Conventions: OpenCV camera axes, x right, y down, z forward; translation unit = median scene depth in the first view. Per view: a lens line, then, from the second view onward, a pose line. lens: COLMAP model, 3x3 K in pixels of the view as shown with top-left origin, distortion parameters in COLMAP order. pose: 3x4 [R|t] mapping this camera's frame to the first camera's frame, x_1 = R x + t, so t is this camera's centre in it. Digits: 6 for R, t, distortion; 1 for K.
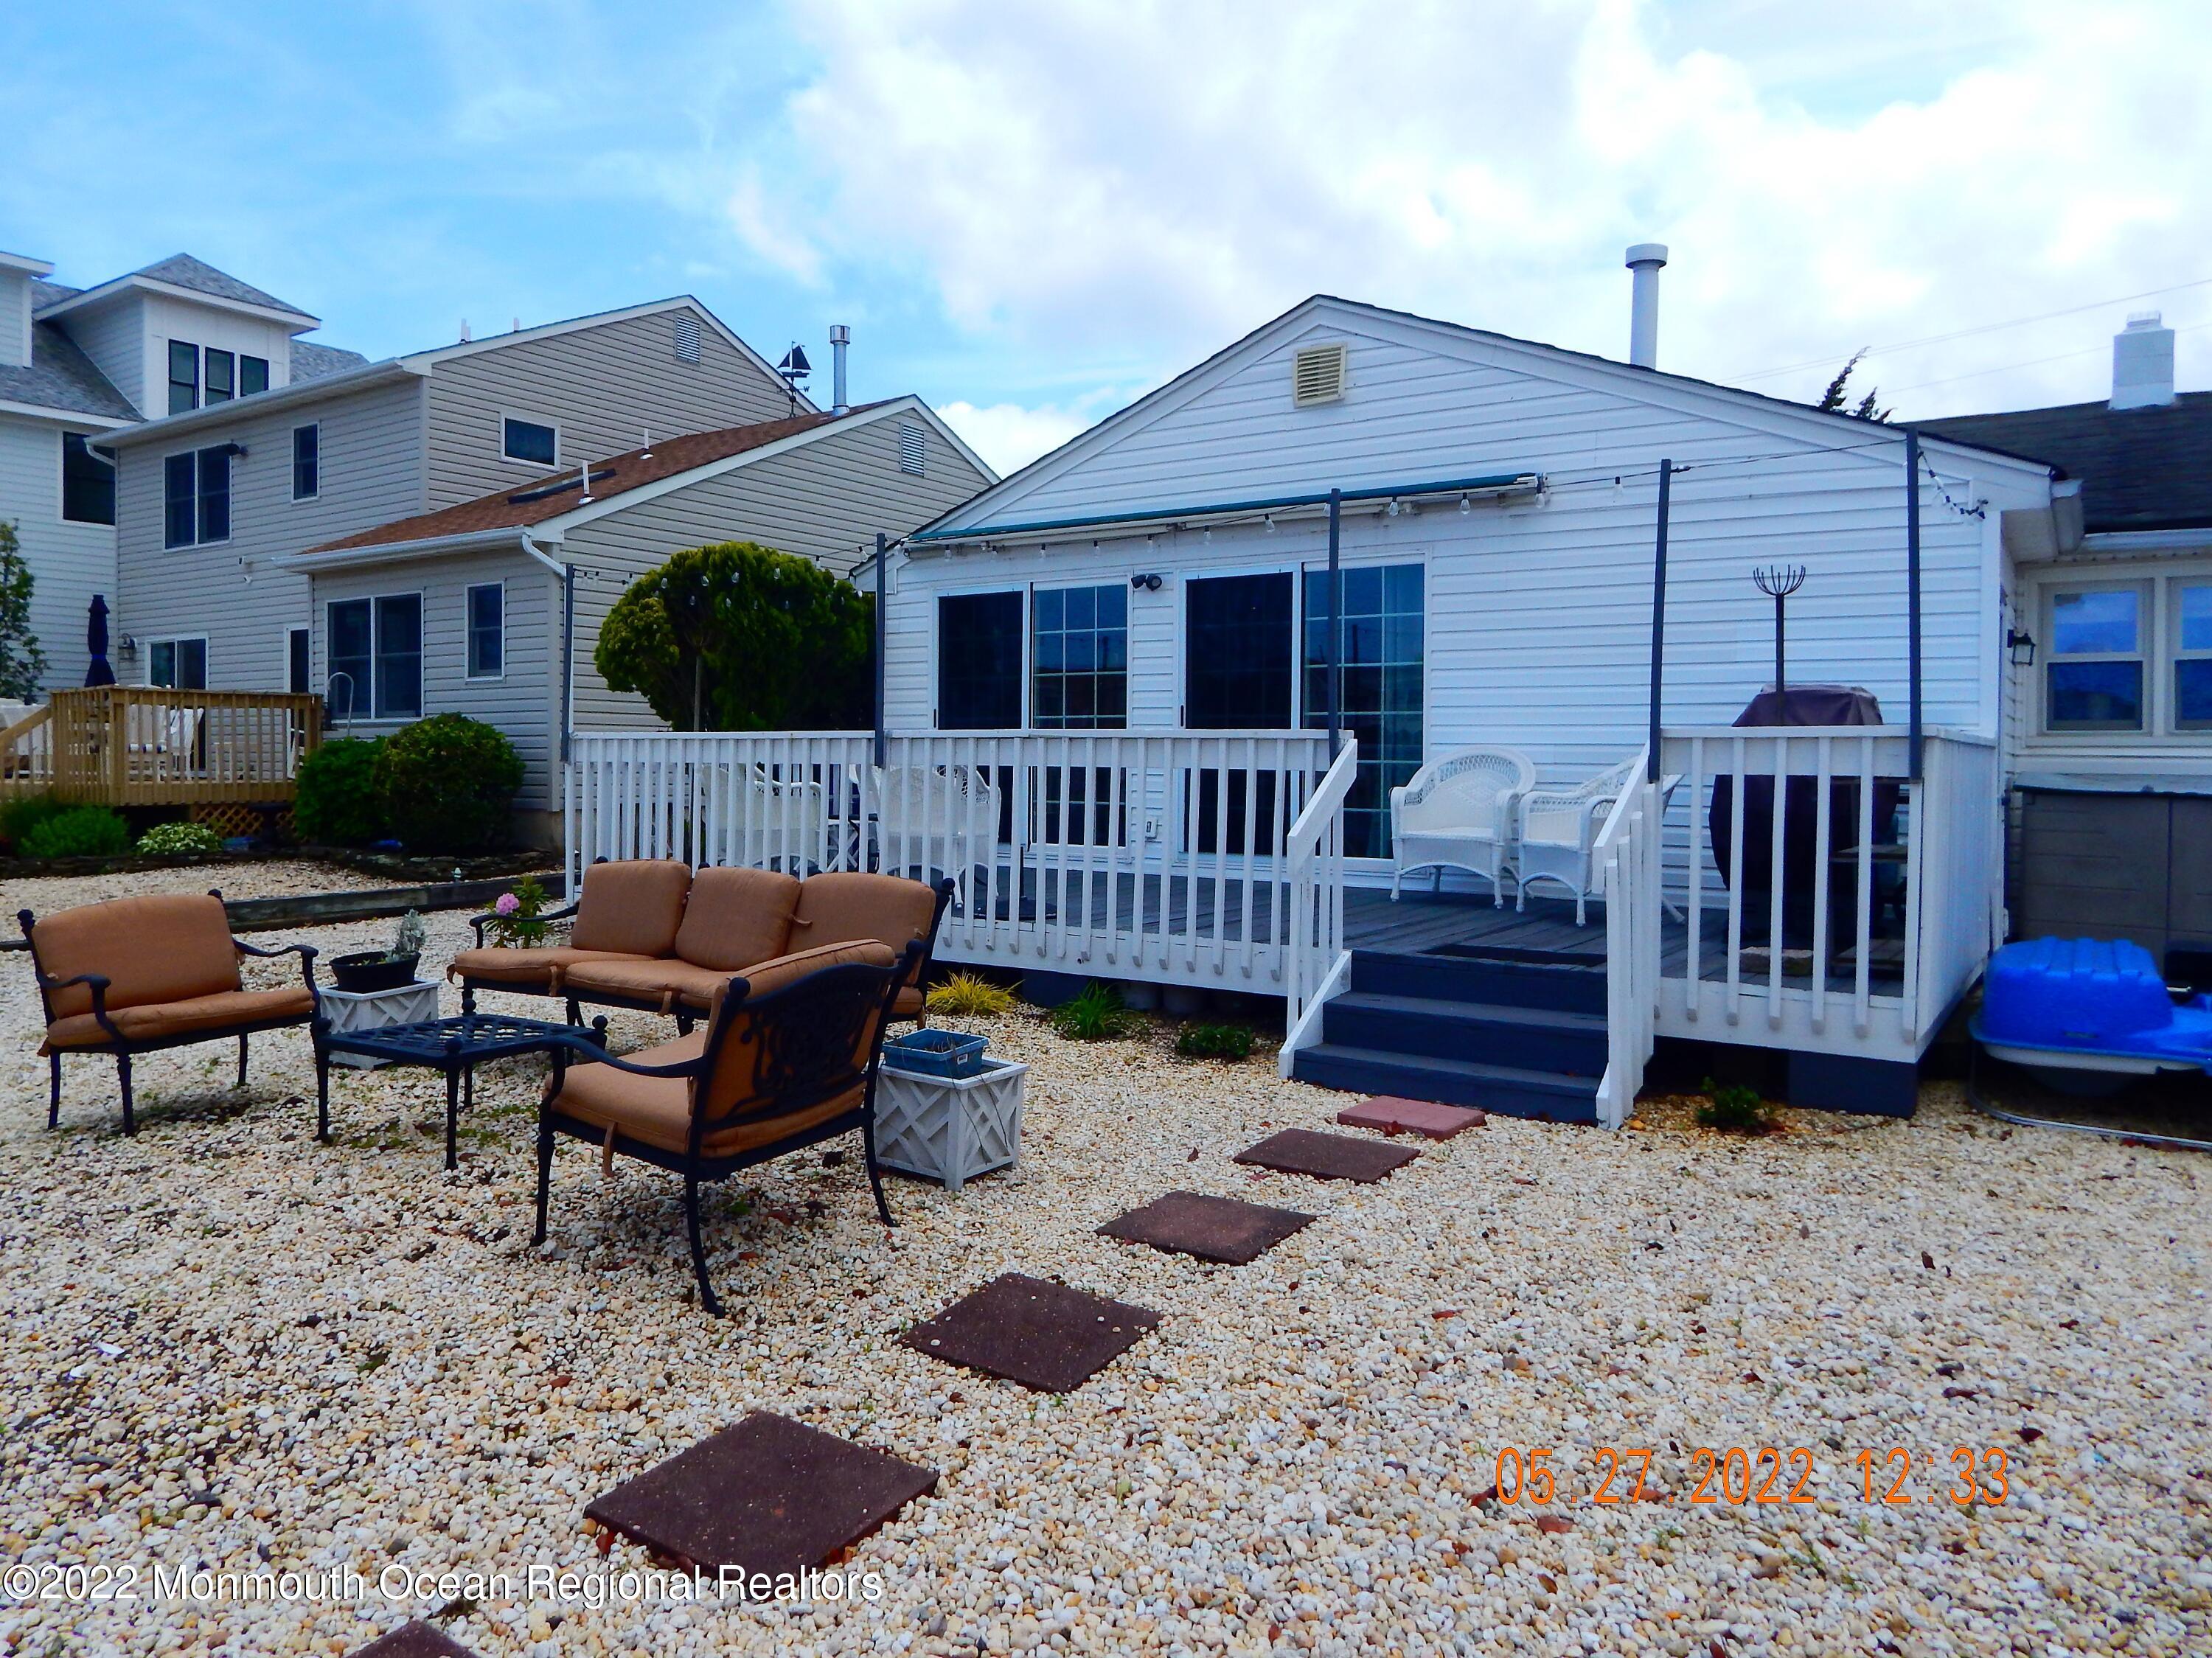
lens RADIAL K [[1453.0, 0, 1106.6], [0, 1453.0, 766.2], [0, 0, 1]] dist [-0.001800, -0.000405]
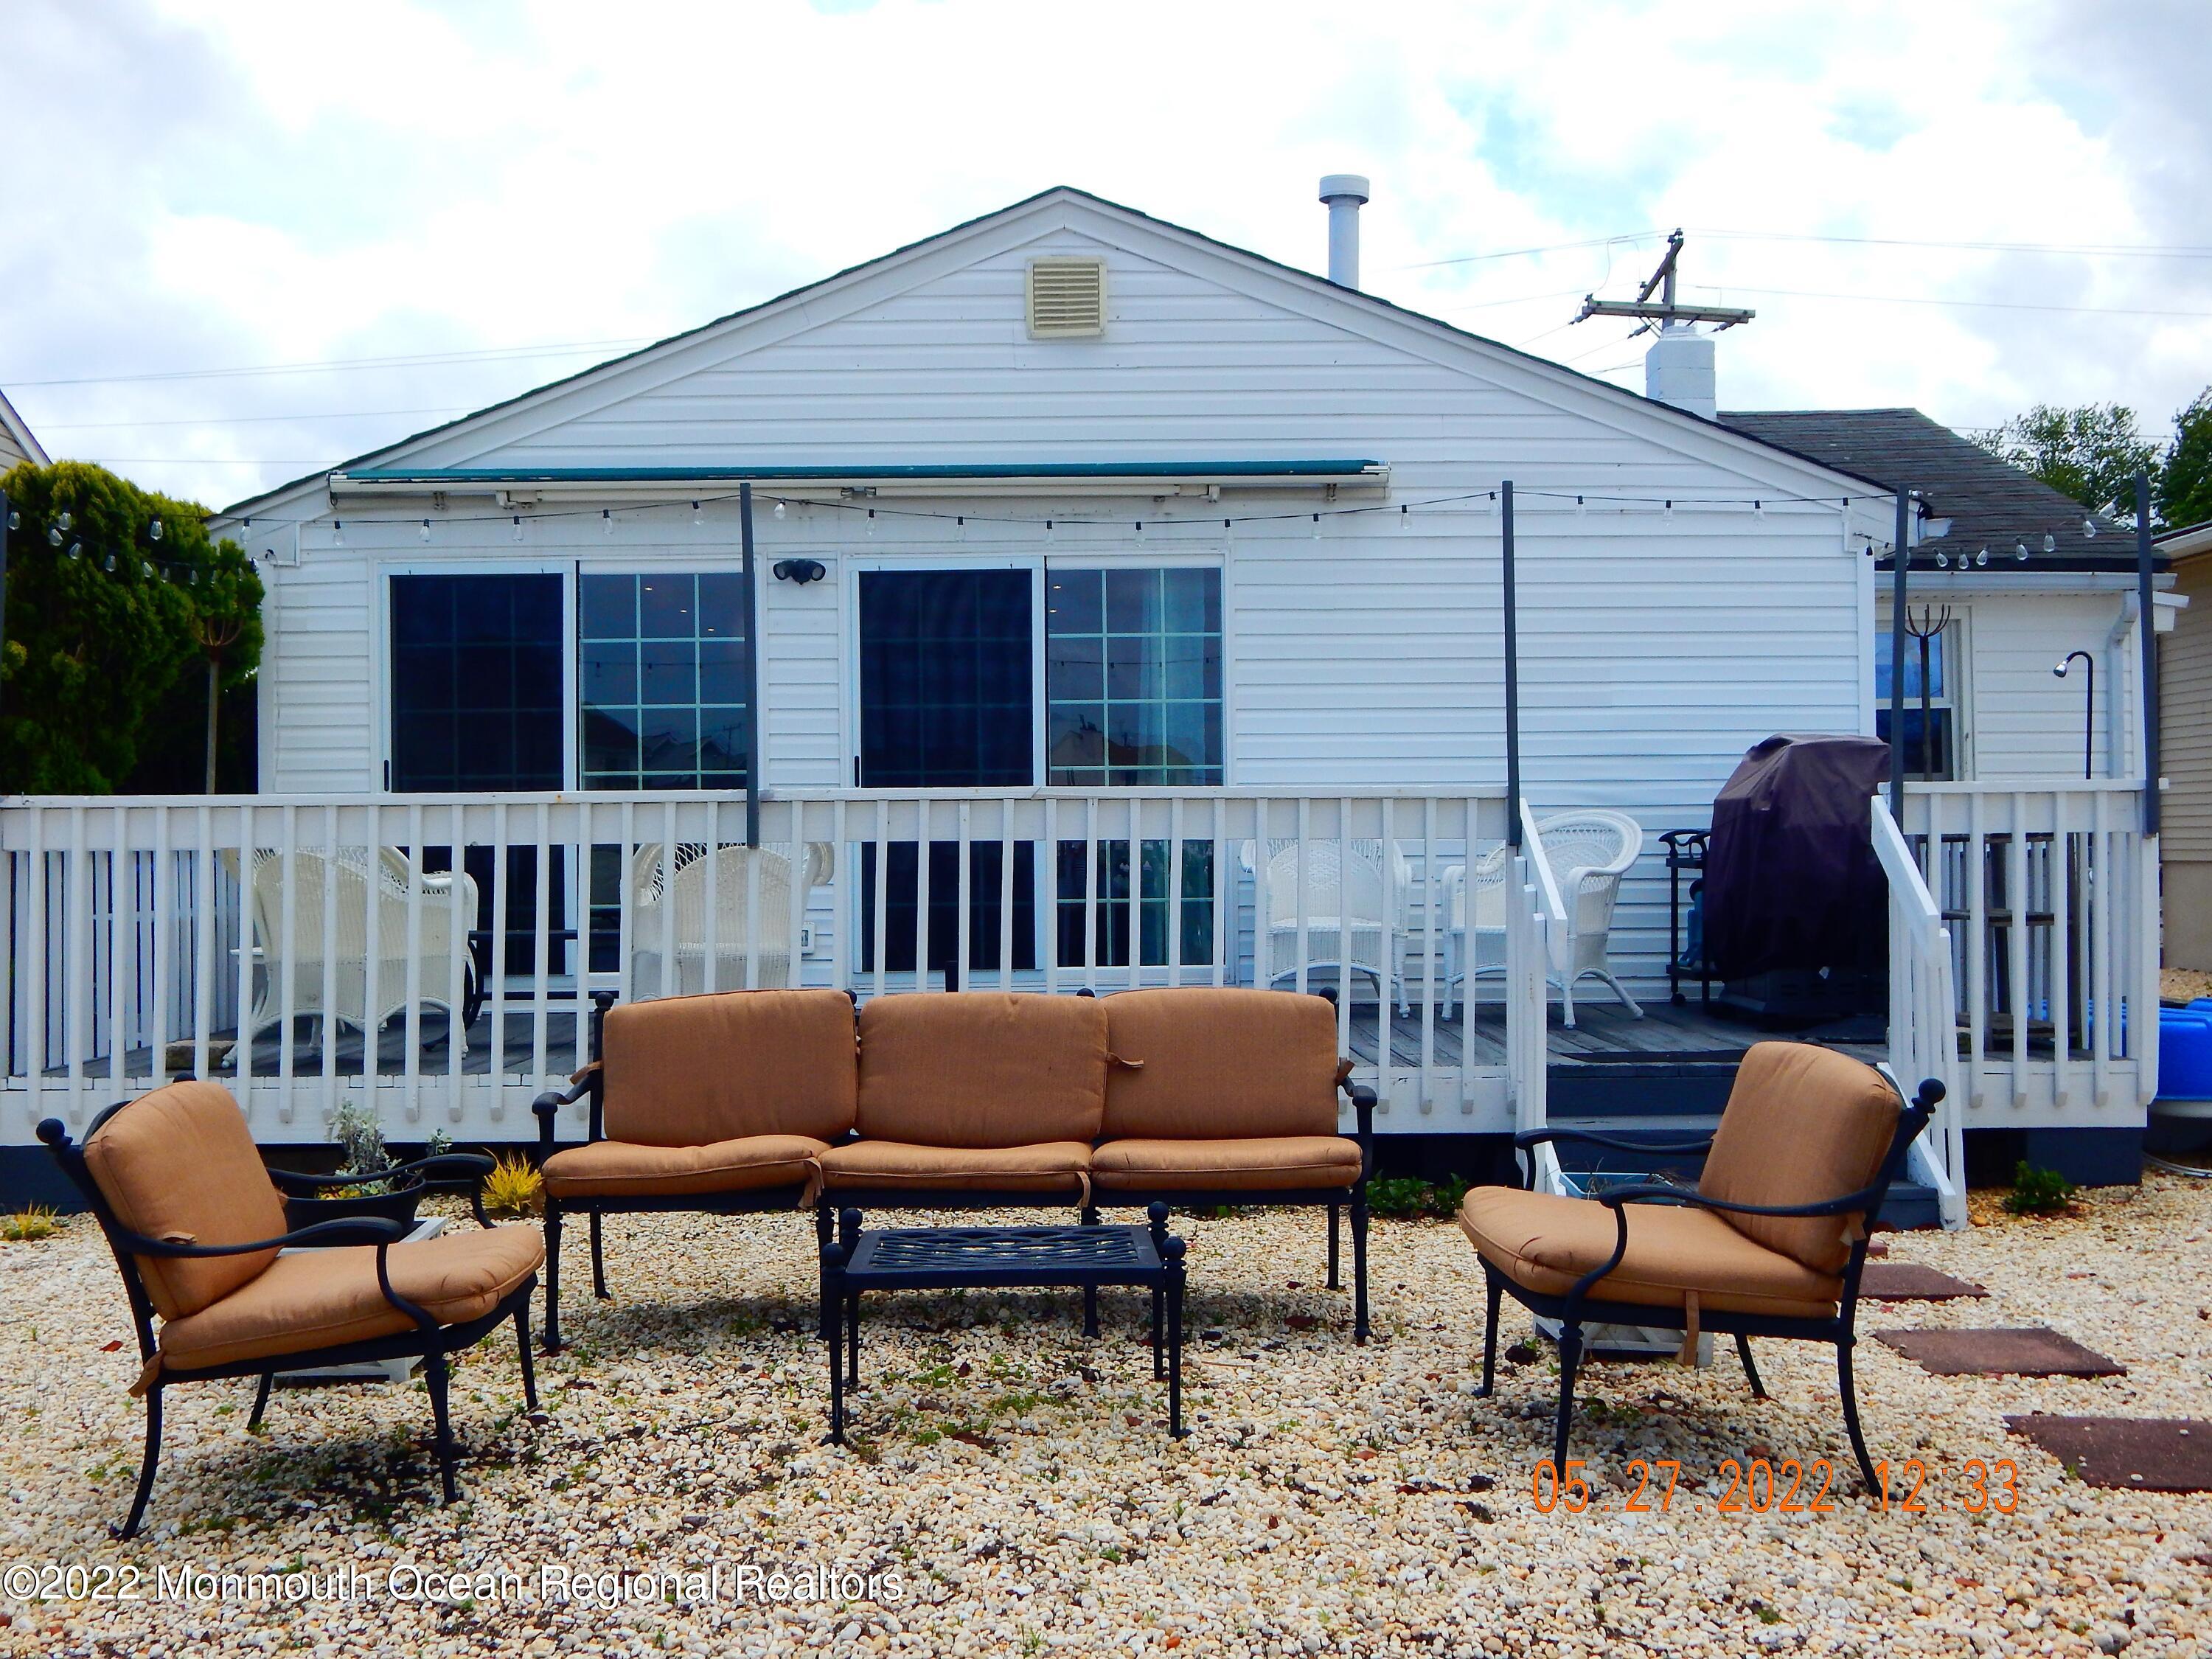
lens RADIAL K [[2261.0, 0, 1106.0], [0, 2261.0, 829.5], [0, 0, 1]] dist [-0.004868, -0.001243]
pose [[0.844104, -0.010539, 0.536076, -0.435749], [0.017279, 0.999822, -0.007552, 0.002825], [-0.535901, 0.015638, 0.844136, 0.048276]]
